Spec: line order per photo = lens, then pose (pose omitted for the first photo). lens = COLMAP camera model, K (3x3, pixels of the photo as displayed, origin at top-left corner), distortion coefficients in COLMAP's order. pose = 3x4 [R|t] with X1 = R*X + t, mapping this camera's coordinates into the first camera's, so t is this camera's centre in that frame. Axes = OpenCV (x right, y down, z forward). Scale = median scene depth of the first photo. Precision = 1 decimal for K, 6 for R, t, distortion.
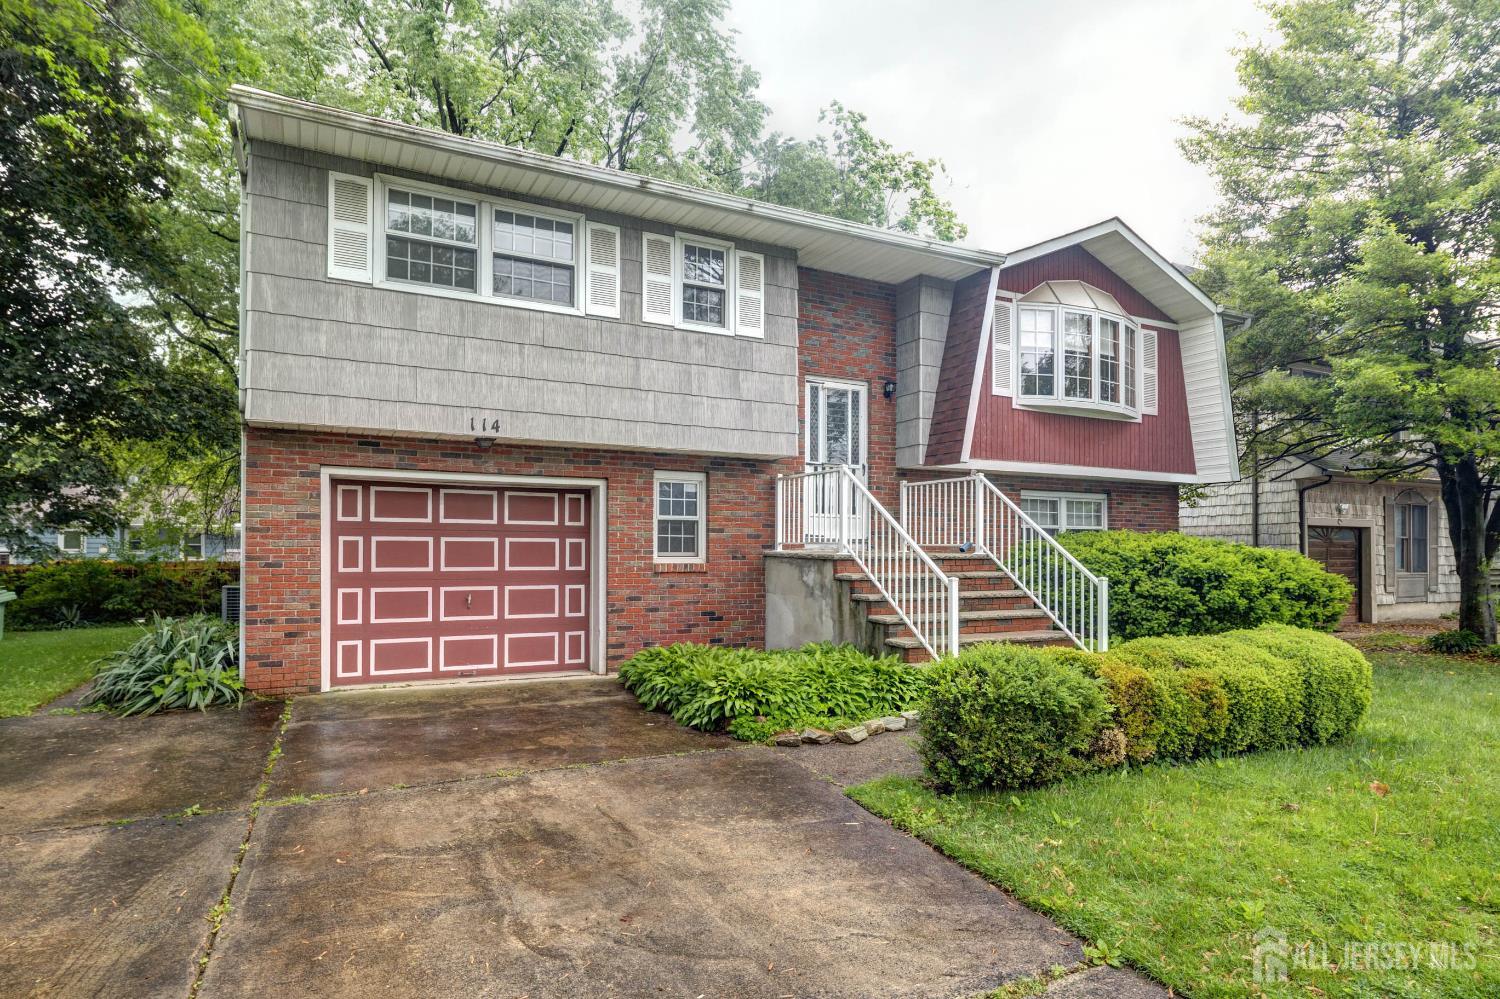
lens RADIAL K [[765.6, 0, 750.1], [0, 765.6, 533.2], [0, 0, 1]] dist [0.001472, -0.000026]
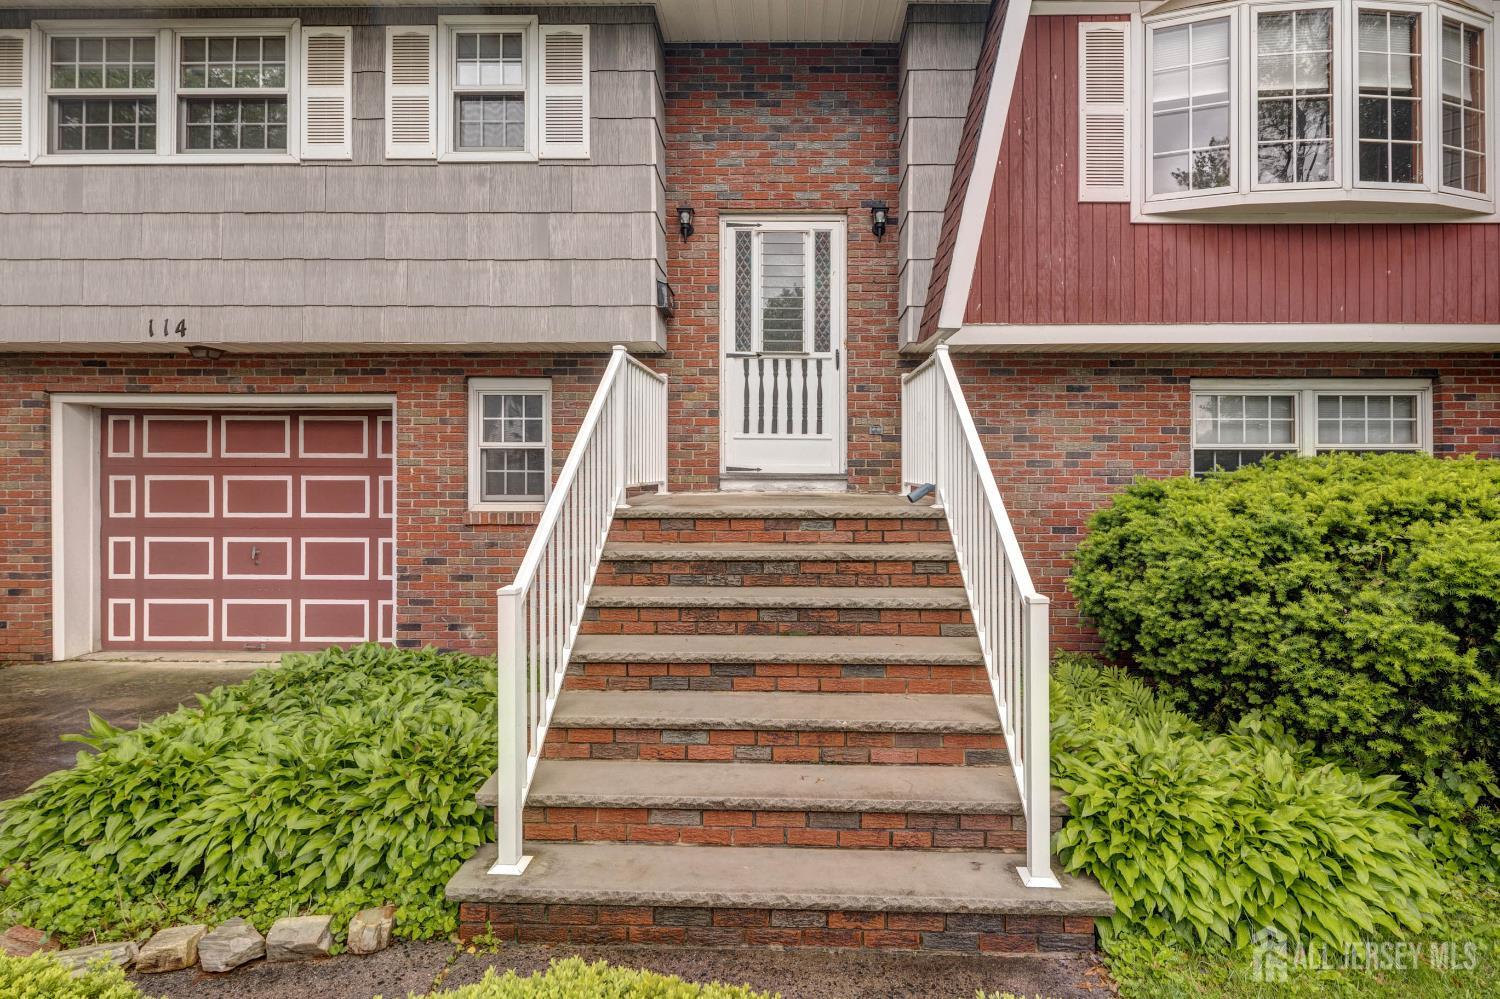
lens RADIAL K [[735.9, 0, 749.7], [0, 735.9, 462.2], [0, 0, 1]] dist [0.010319, -0.008358]
pose [[0.889346, -0.007585, -0.457172, 0.431910], [0.011403, 0.999919, 0.005594, -0.006636], [0.457092, -0.010188, 0.889361, 0.545846]]
